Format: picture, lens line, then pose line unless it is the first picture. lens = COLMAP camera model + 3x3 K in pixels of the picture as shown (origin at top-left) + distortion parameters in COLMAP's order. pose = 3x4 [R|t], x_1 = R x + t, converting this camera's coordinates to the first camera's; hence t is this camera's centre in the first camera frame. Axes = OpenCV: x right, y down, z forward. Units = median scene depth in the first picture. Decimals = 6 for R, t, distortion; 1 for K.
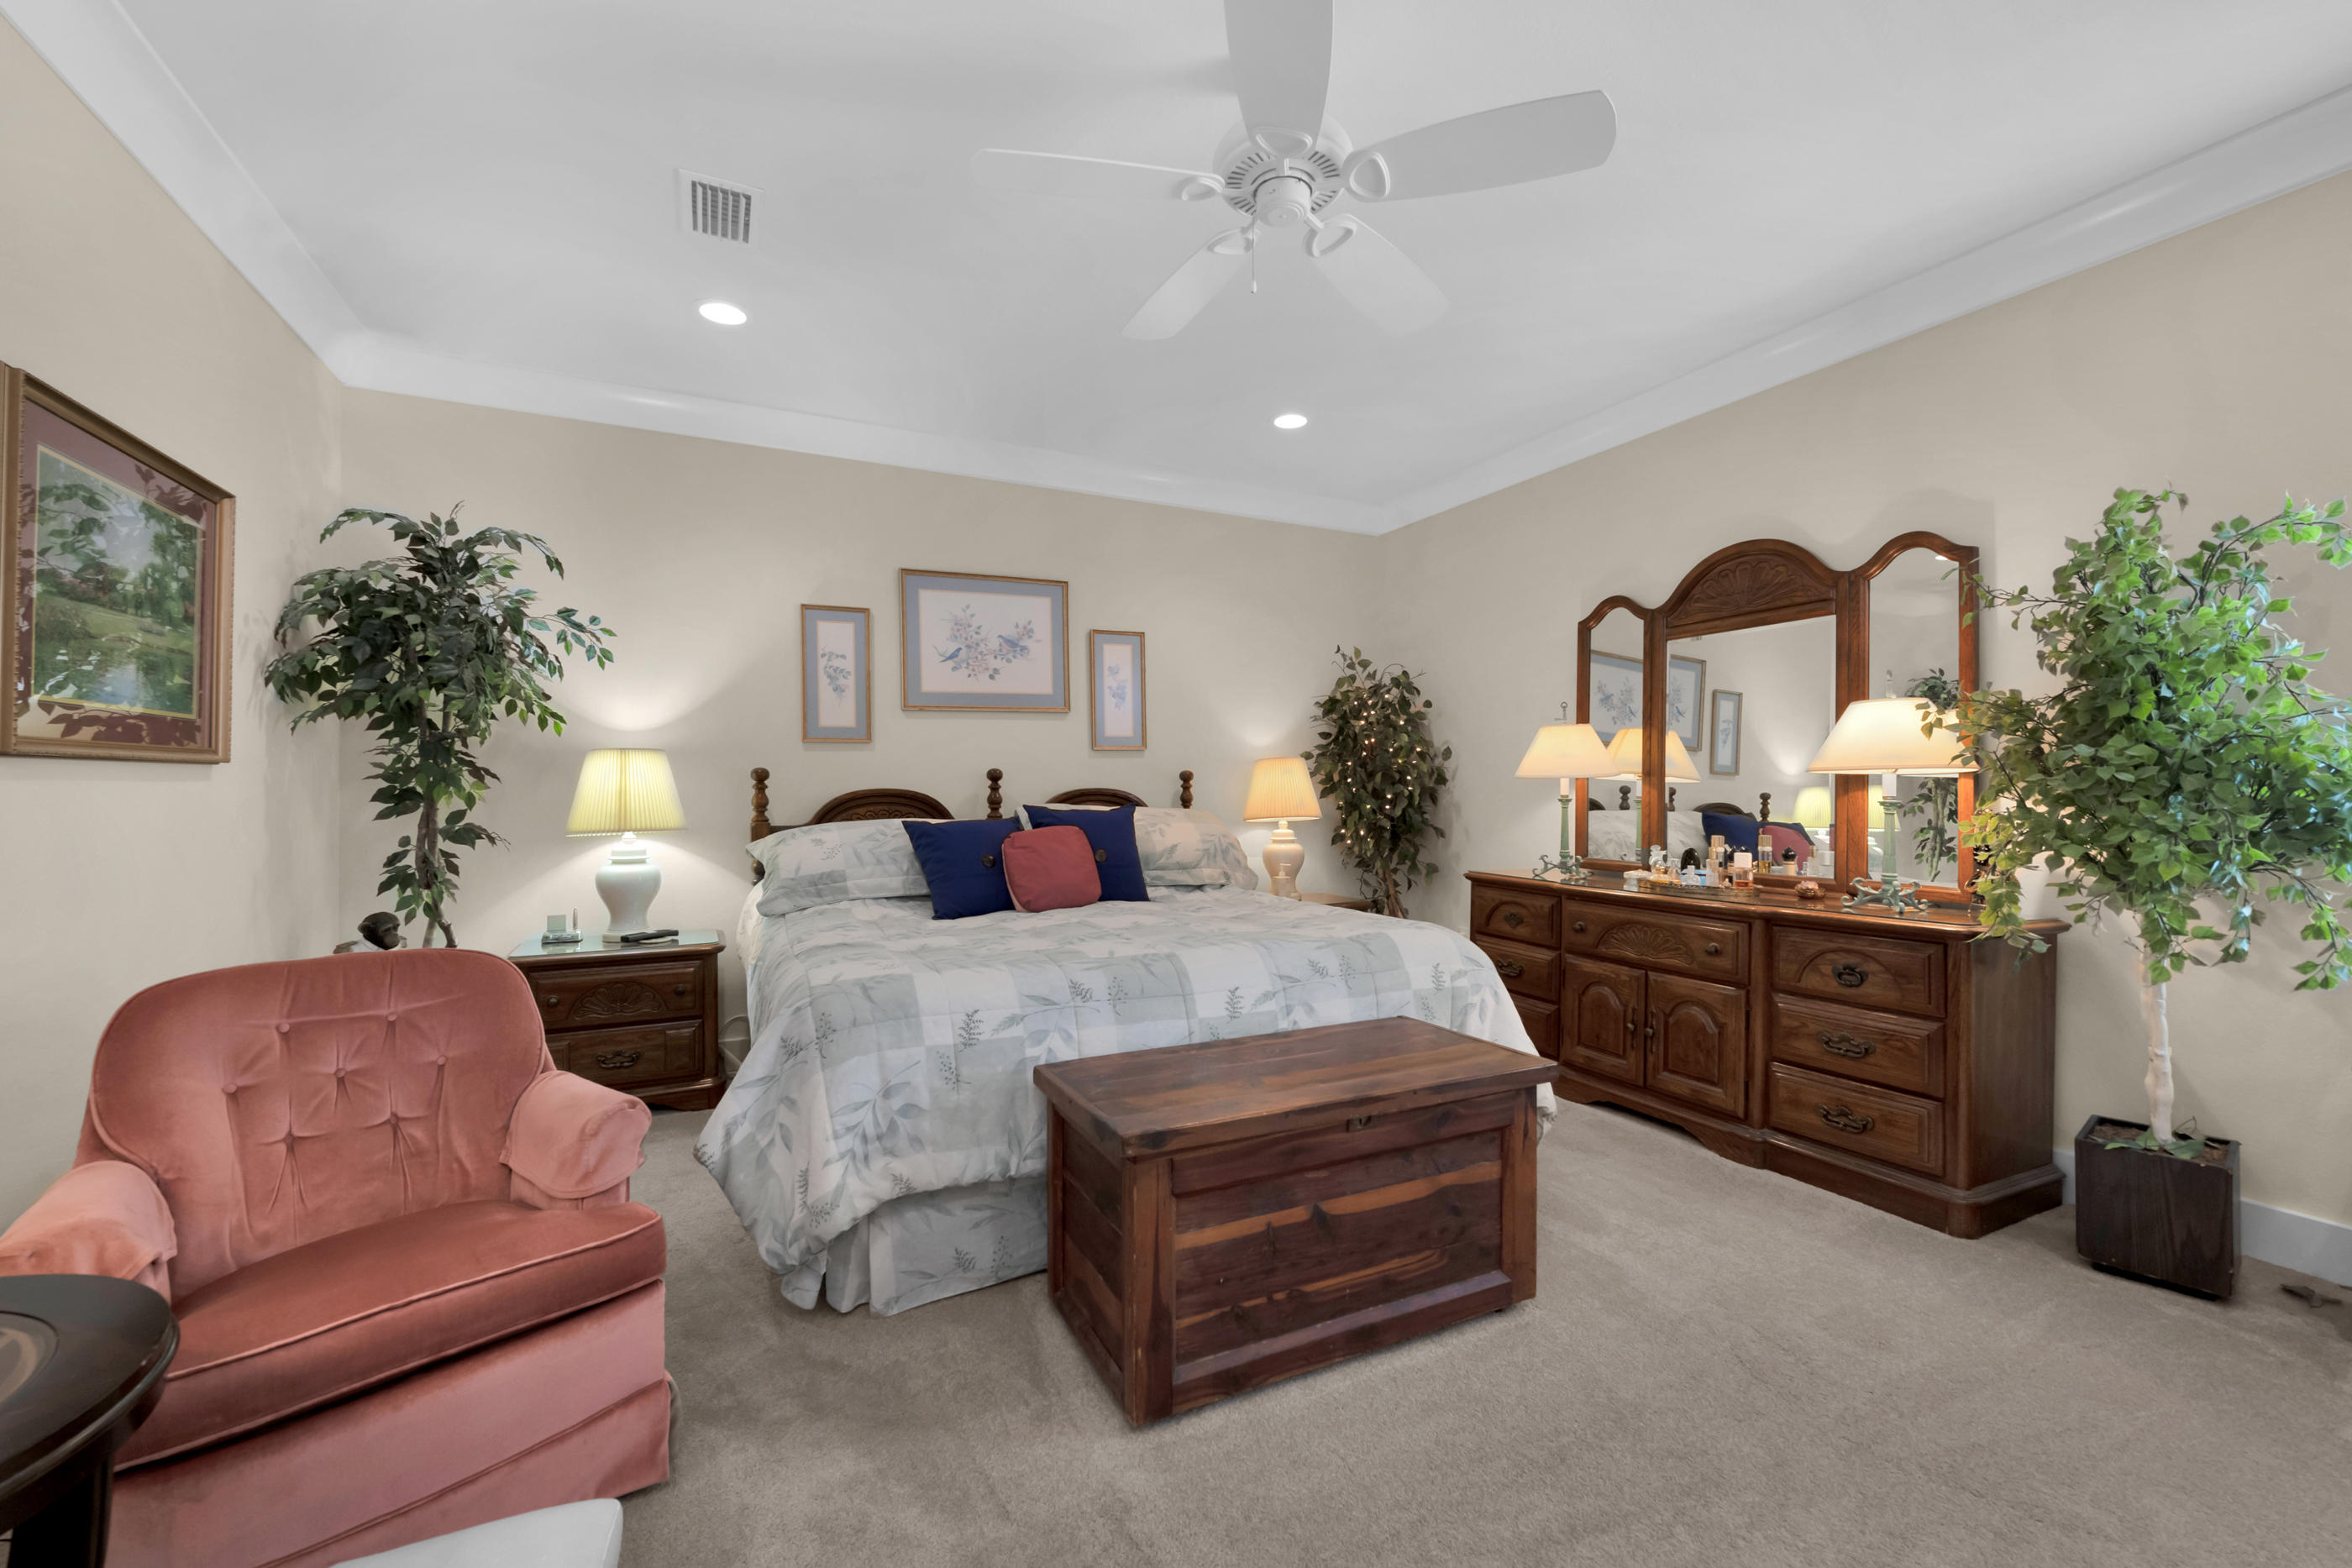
lens RADIAL K [[934.7, 0, 1166.8], [0, 934.7, 785.6], [0, 0, 1]] dist [0.002877, -0.003022]
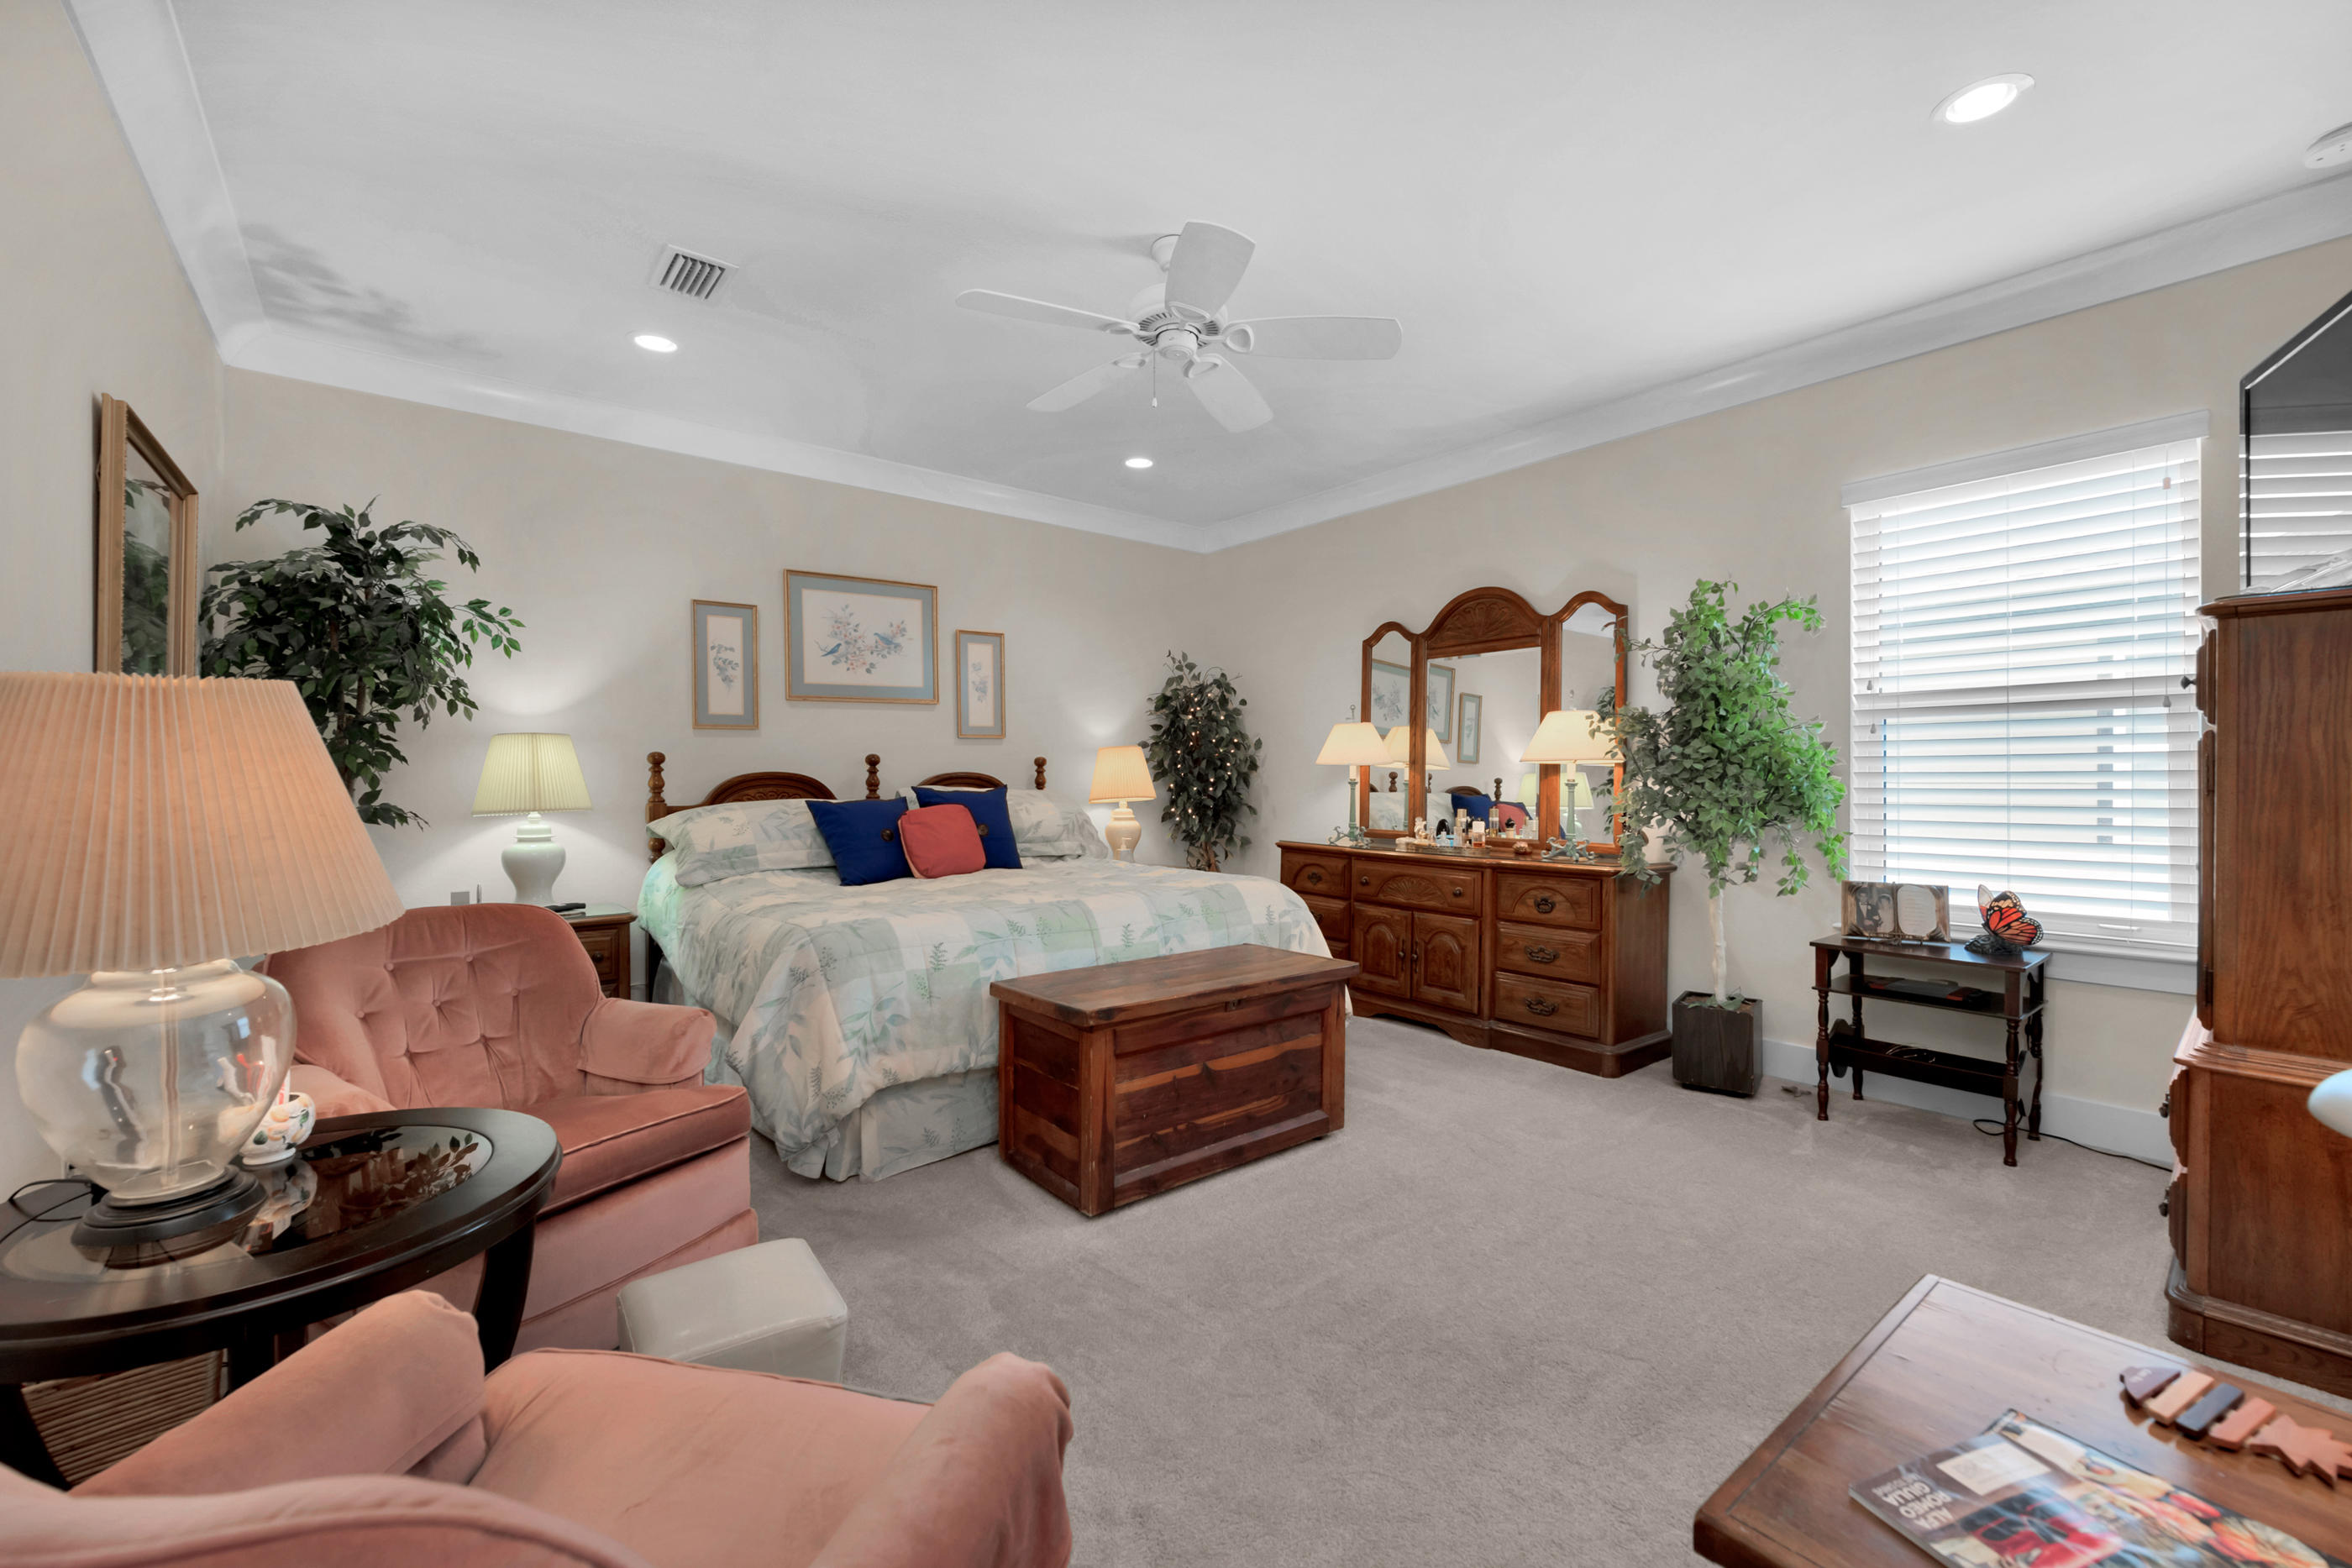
lens RADIAL K [[934.7, 0, 1172.1], [0, 934.7, 780.5], [0, 0, 1]] dist [0.002877, -0.003022]
pose [[0.973872, 0.001208, 0.227093, -0.153656], [-0.003458, 0.999949, 0.009511, 0.001963], [-0.227069, -0.010048, 0.973827, -0.269352]]
